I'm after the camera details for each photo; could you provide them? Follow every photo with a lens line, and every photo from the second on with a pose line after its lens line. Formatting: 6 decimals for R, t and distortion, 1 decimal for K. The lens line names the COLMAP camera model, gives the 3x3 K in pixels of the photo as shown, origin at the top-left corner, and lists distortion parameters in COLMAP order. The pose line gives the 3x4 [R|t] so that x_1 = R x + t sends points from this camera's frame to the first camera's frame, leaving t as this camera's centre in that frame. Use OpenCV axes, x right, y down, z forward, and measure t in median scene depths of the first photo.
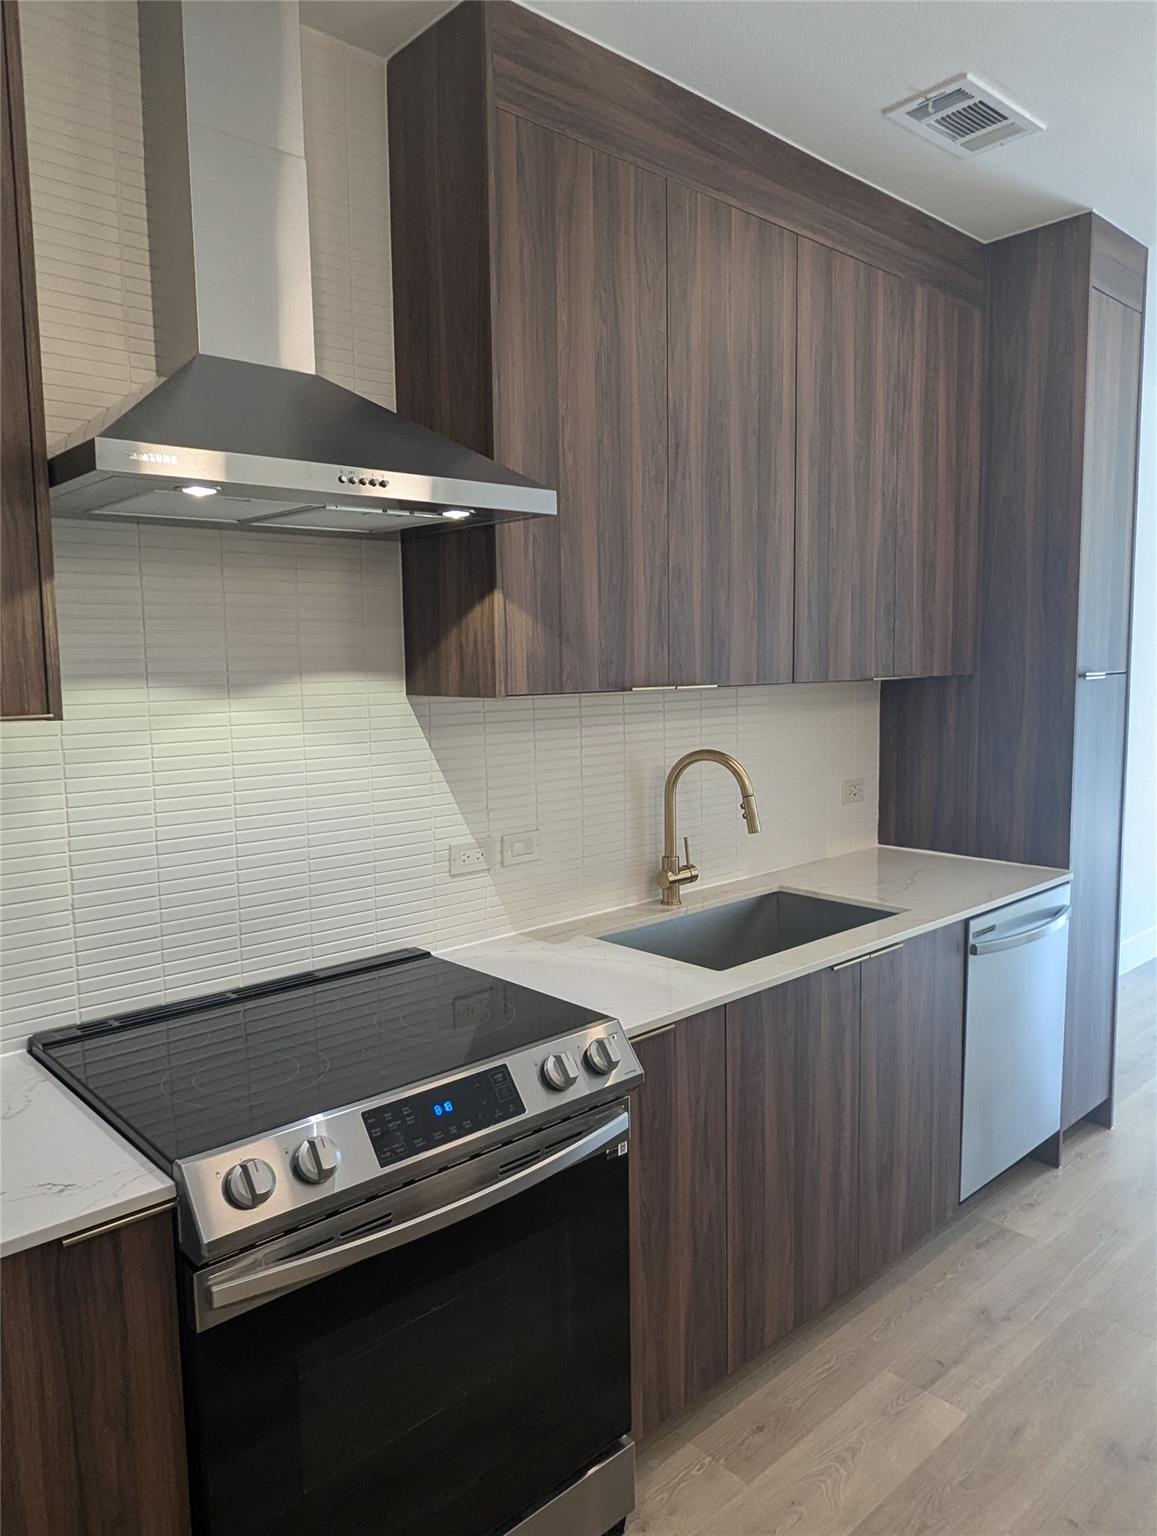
lens RADIAL K [[1058.0, 0, 584.6], [0, 1058.0, 768.5], [0, 0, 1]] dist [-0.003256, 0.000692]
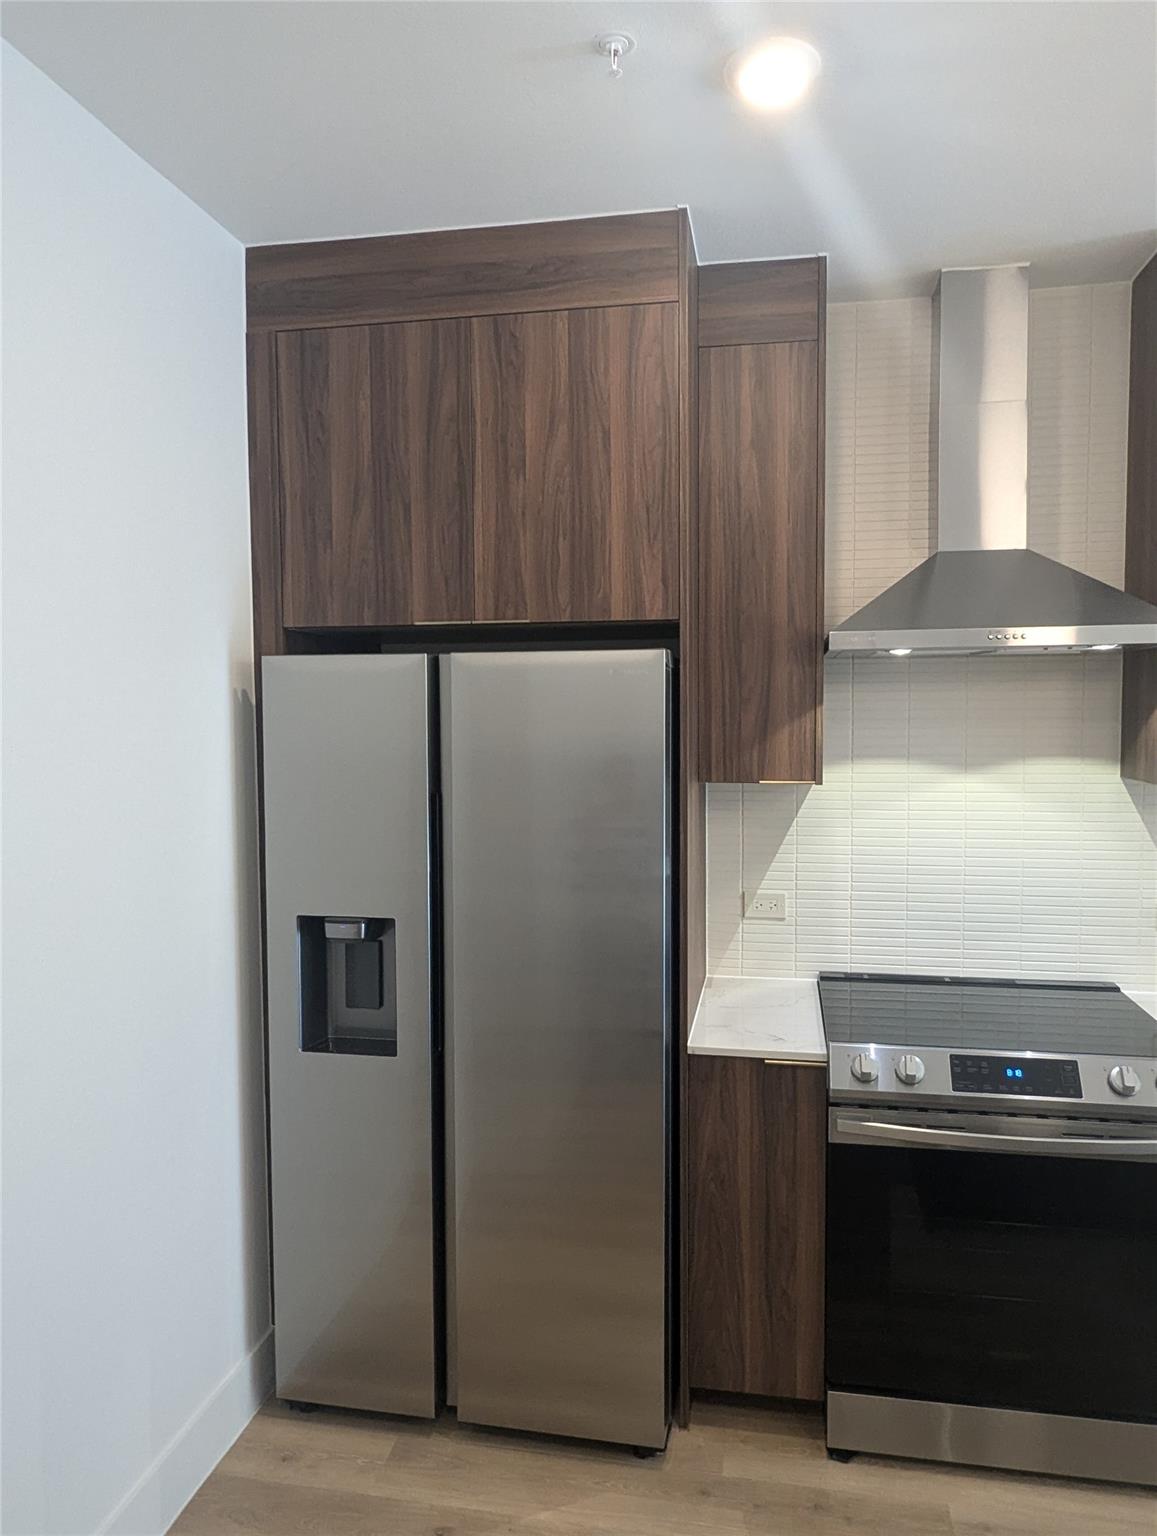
lens RADIAL K [[1058.0, 0, 579.0], [0, 1058.0, 766.0], [0, 0, 1]] dist [-0.003256, 0.000692]
pose [[0.600570, 0.055467, -0.797646, 0.597535], [-0.085852, 0.996297, 0.004640, -0.046165], [0.794950, 0.065693, 0.603108, -0.340101]]
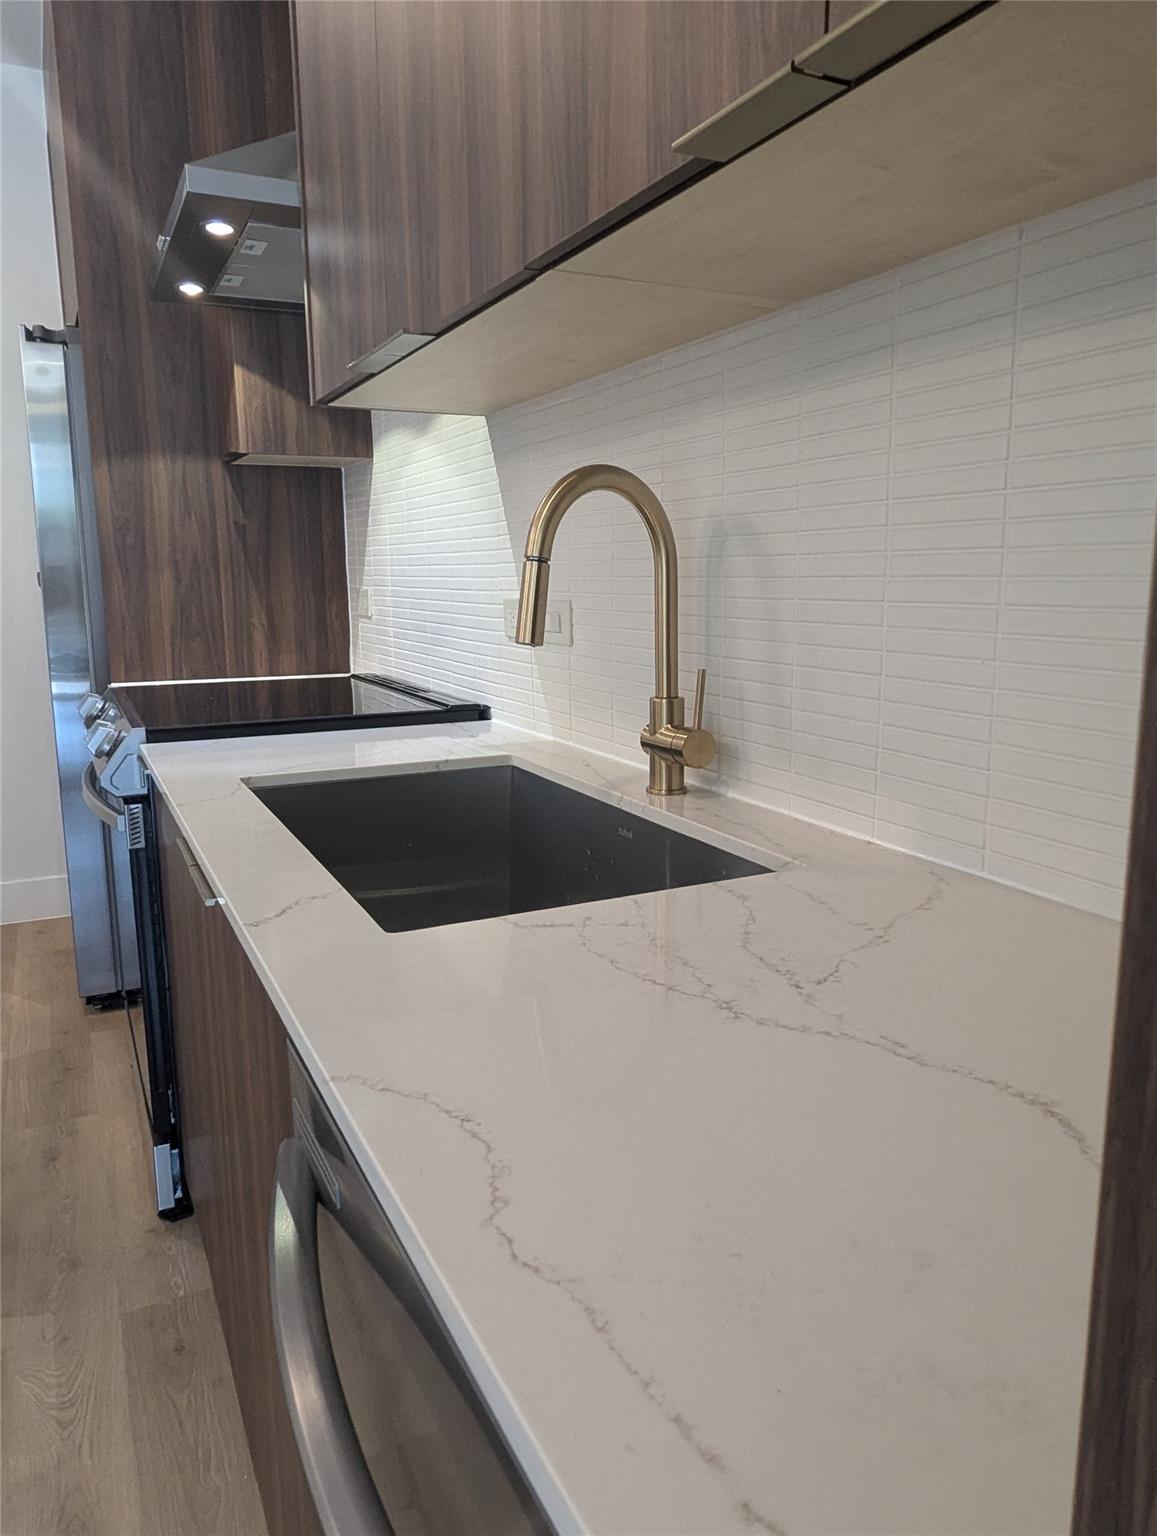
lens RADIAL K [[1058.0, 0, 581.5], [0, 1058.0, 767.2], [0, 0, 1]] dist [-0.003256, 0.000692]
pose [[-0.270477, 0.193379, -0.943105, 0.937232], [-0.086409, 0.970789, 0.223837, 0.014409], [0.958841, 0.142035, -0.245867, 1.803071]]
